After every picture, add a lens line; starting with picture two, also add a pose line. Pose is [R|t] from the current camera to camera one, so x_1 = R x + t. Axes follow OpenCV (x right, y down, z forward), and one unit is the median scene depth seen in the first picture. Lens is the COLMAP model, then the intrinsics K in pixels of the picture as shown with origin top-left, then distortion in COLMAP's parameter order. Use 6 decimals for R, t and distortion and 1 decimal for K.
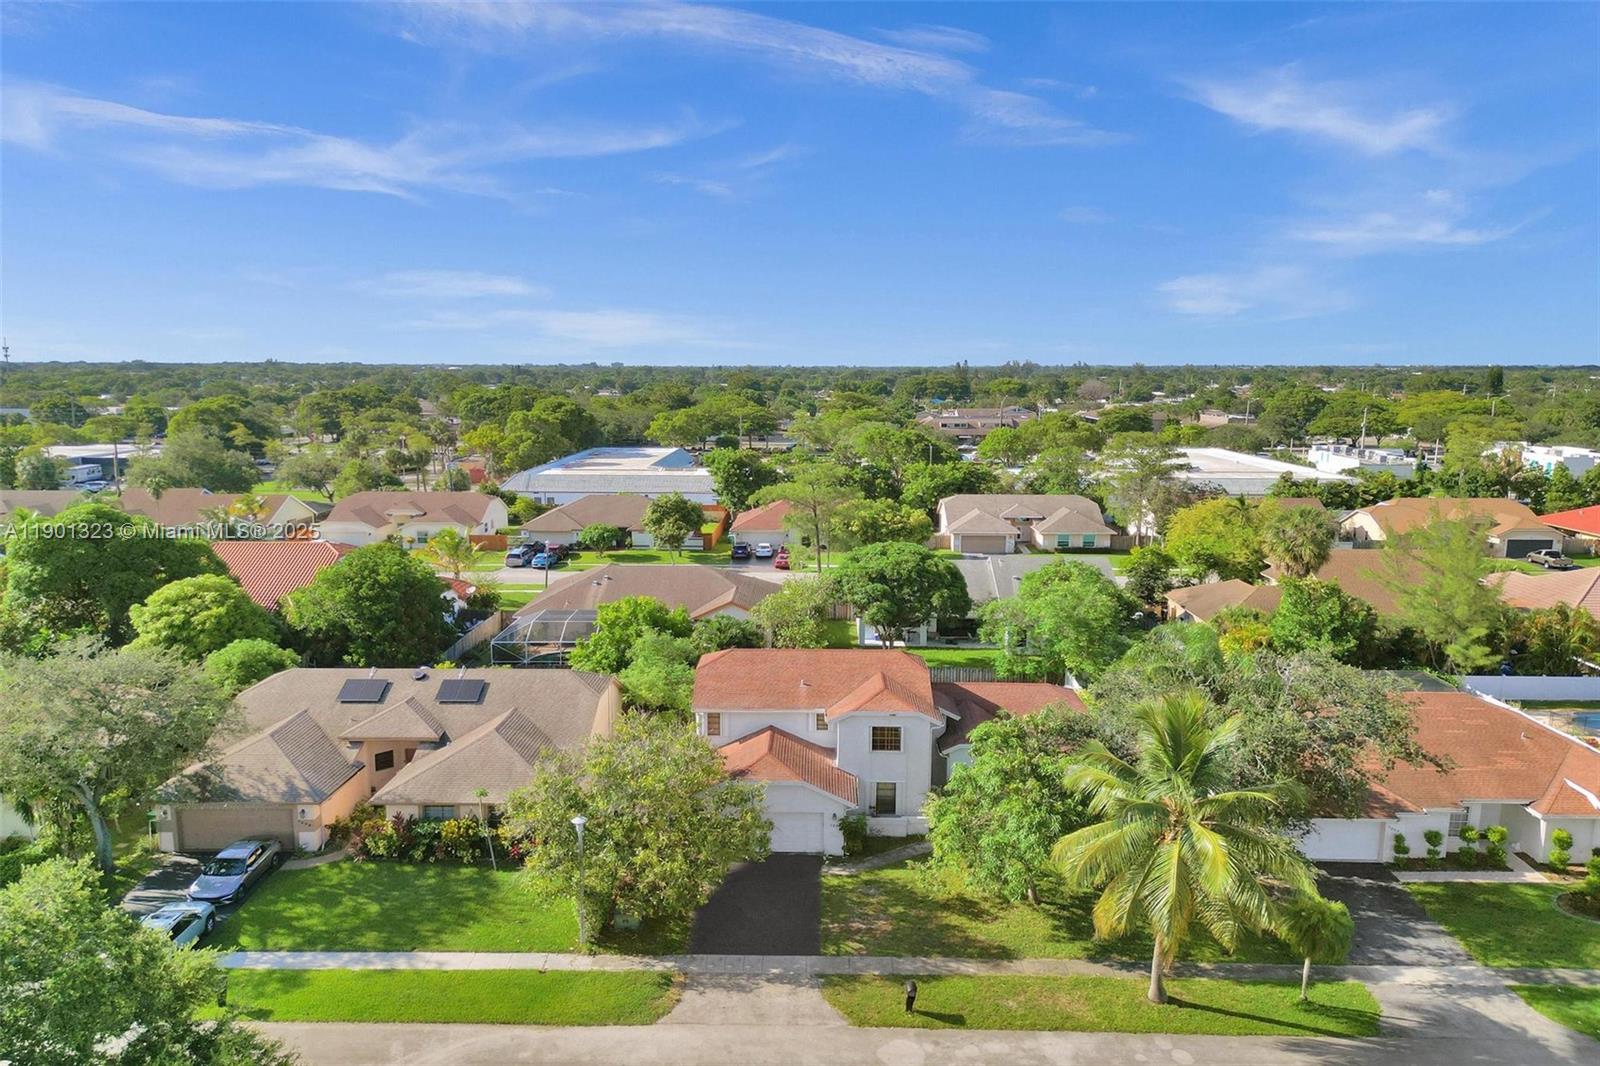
lens RADIAL K [[1058.2, 0, 800.0], [0, 1058.2, 533.0], [0, 0, 1]] dist [0.076800, -0.074930]
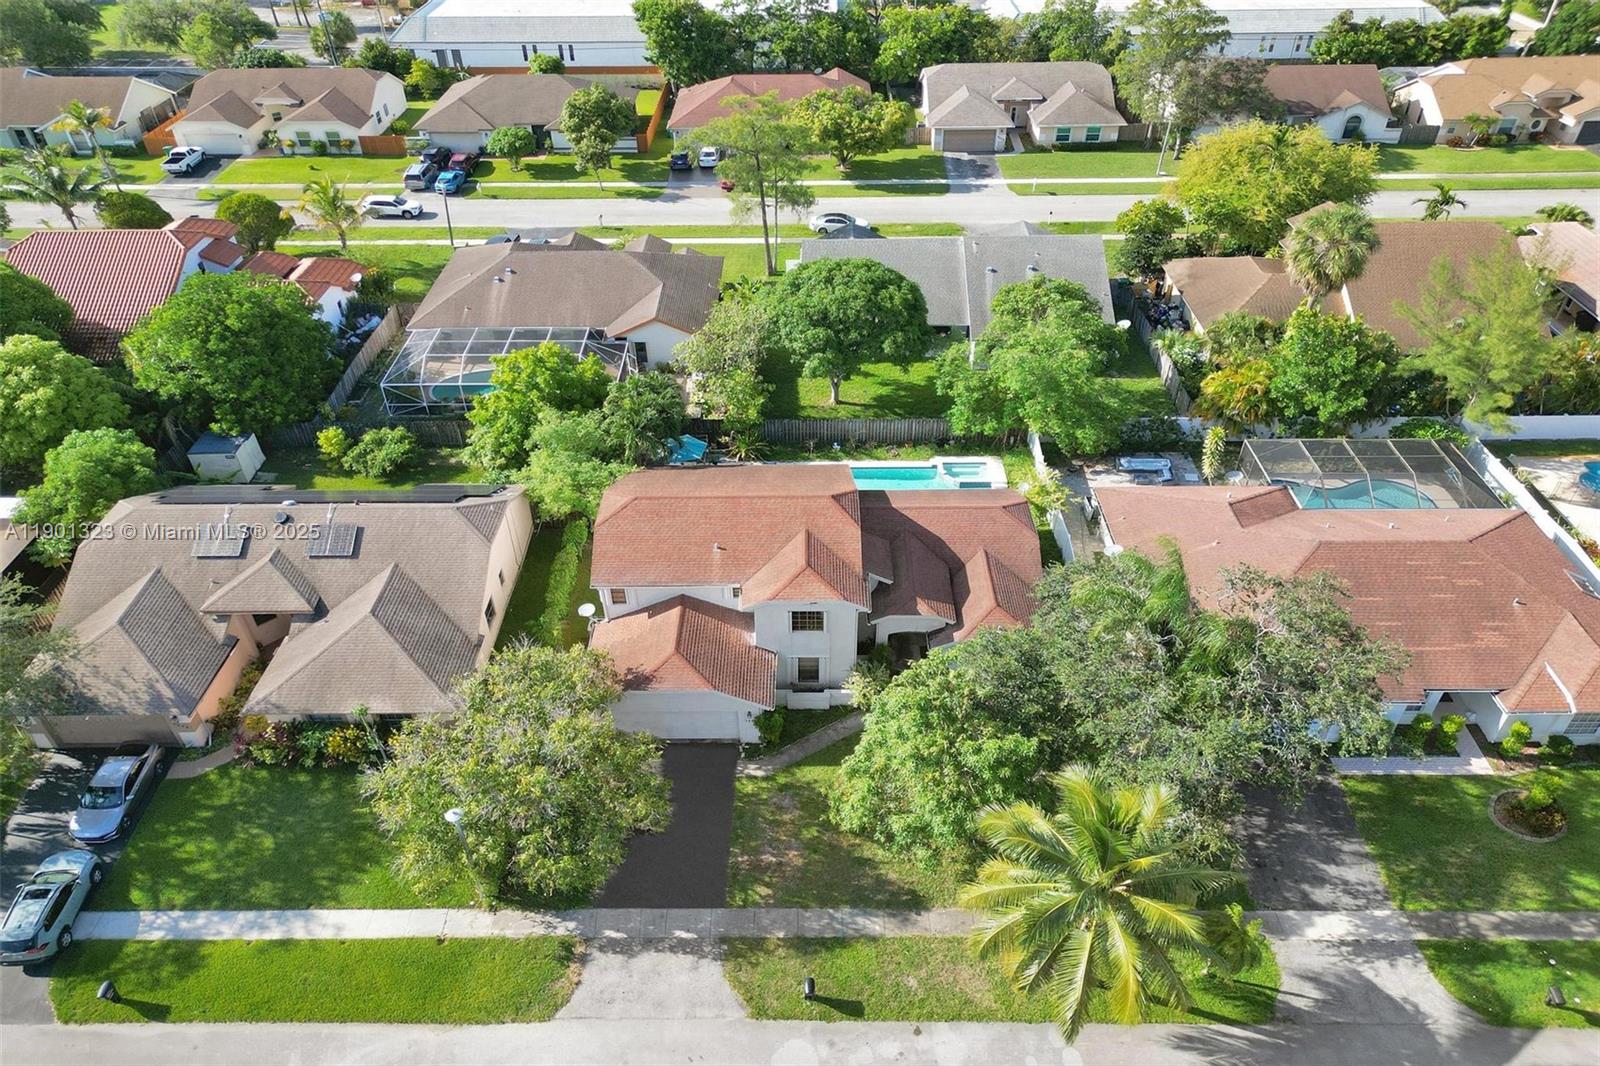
lens RADIAL K [[1059.3, 0, 800.0], [0, 1059.3, 533.0], [0, 0, 1]] dist [0.044732, -0.036575]
pose [[0.999811, -0.019413, 0.000395, 0.085239], [0.016784, 0.874293, 0.485107, -0.346455], [-0.009763, -0.485009, 0.874454, 0.286904]]
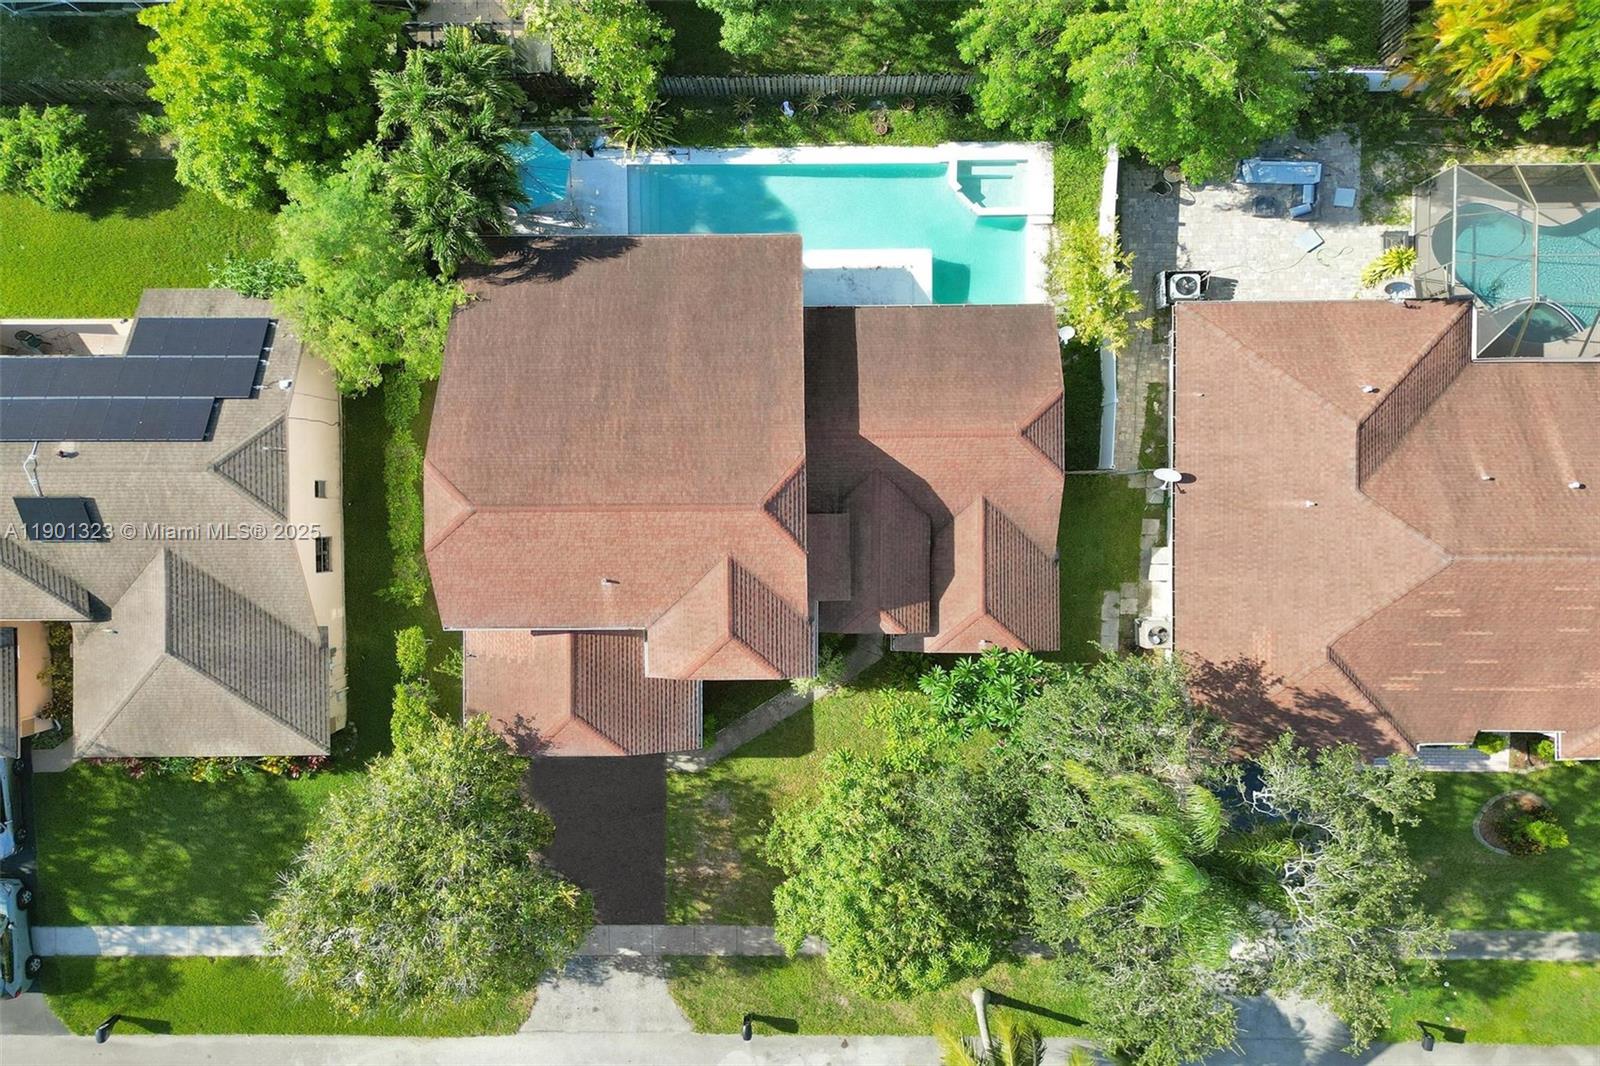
lens RADIAL K [[1059.3, 0, 800.0], [0, 1059.3, 533.0], [0, 0, 1]] dist [0.044732, -0.036575]
pose [[0.999579, -0.022018, -0.018888, 0.156257], [0.021281, 0.114064, 0.993246, -0.578641], [-0.019715, -0.993229, 0.114484, 1.143993]]
